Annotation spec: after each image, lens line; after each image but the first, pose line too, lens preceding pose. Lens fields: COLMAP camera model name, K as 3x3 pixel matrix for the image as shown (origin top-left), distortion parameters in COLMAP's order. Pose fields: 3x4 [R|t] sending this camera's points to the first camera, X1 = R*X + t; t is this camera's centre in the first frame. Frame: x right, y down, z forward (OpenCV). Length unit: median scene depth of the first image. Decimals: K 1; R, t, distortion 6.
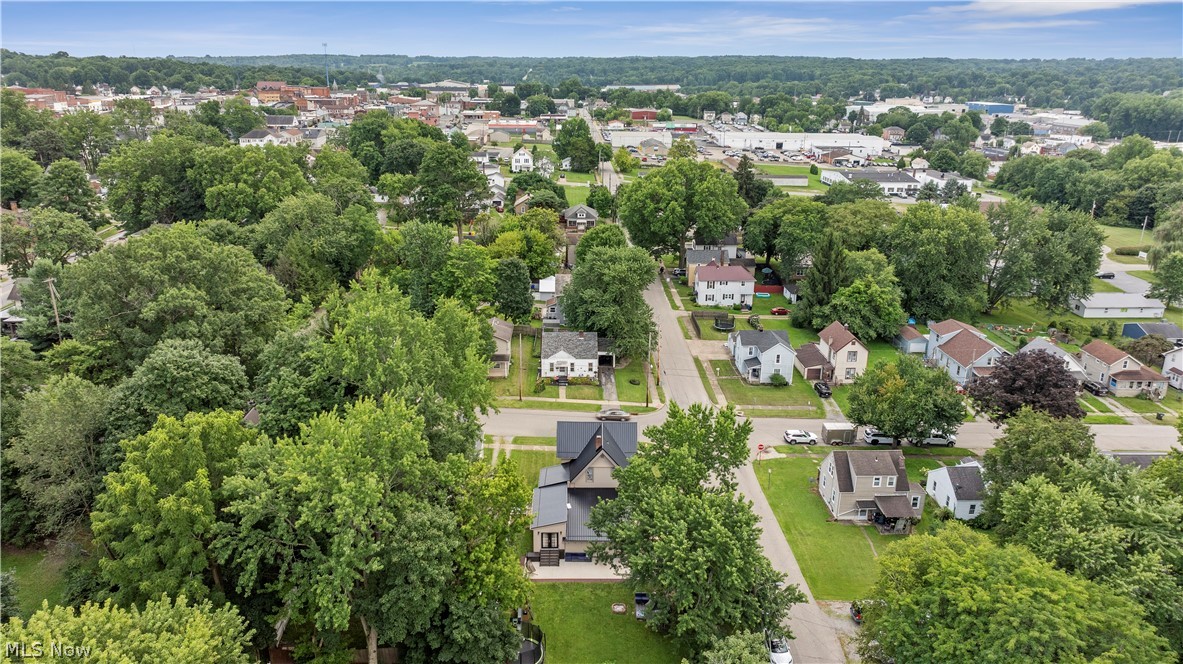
lens RADIAL K [[835.9, 0, 591.5], [0, 835.9, 332.0], [0, 0, 1]] dist [-0.032711, 0.022432]
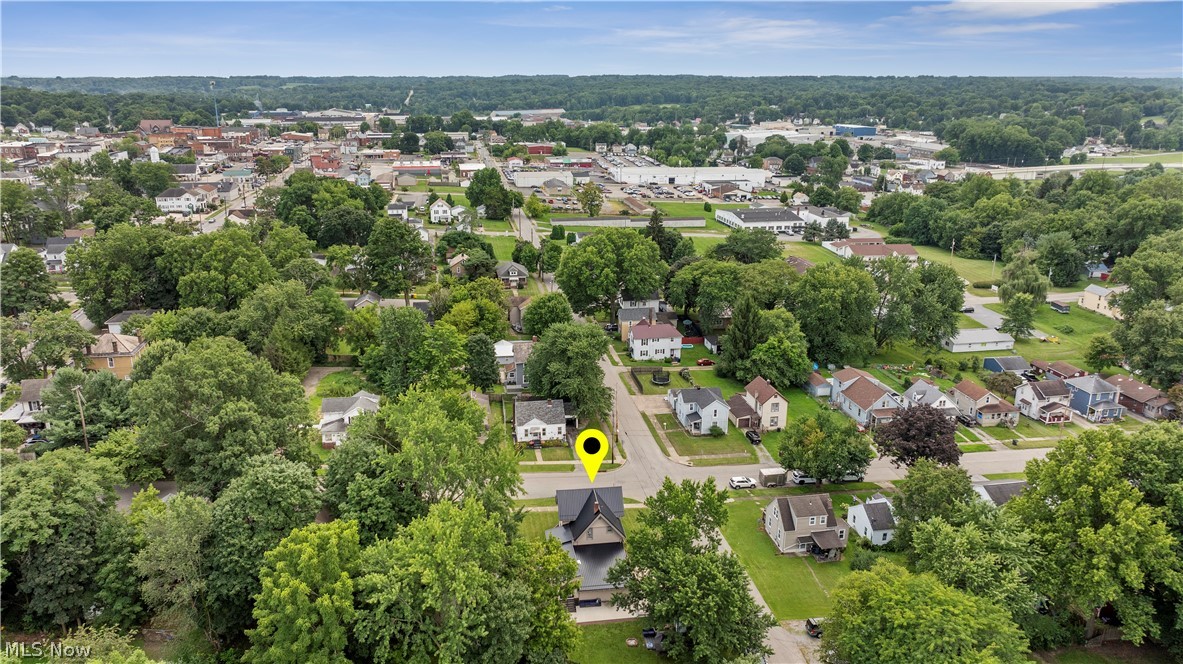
lens RADIAL K [[835.9, 0, 591.5], [0, 835.9, 332.0], [0, 0, 1]] dist [-0.032711, 0.022432]
pose [[0.990017, -0.047110, 0.132845, -0.093292], [0.049314, 0.998694, -0.013348, -0.068750], [-0.132043, 0.019766, 0.991047, -0.141744]]
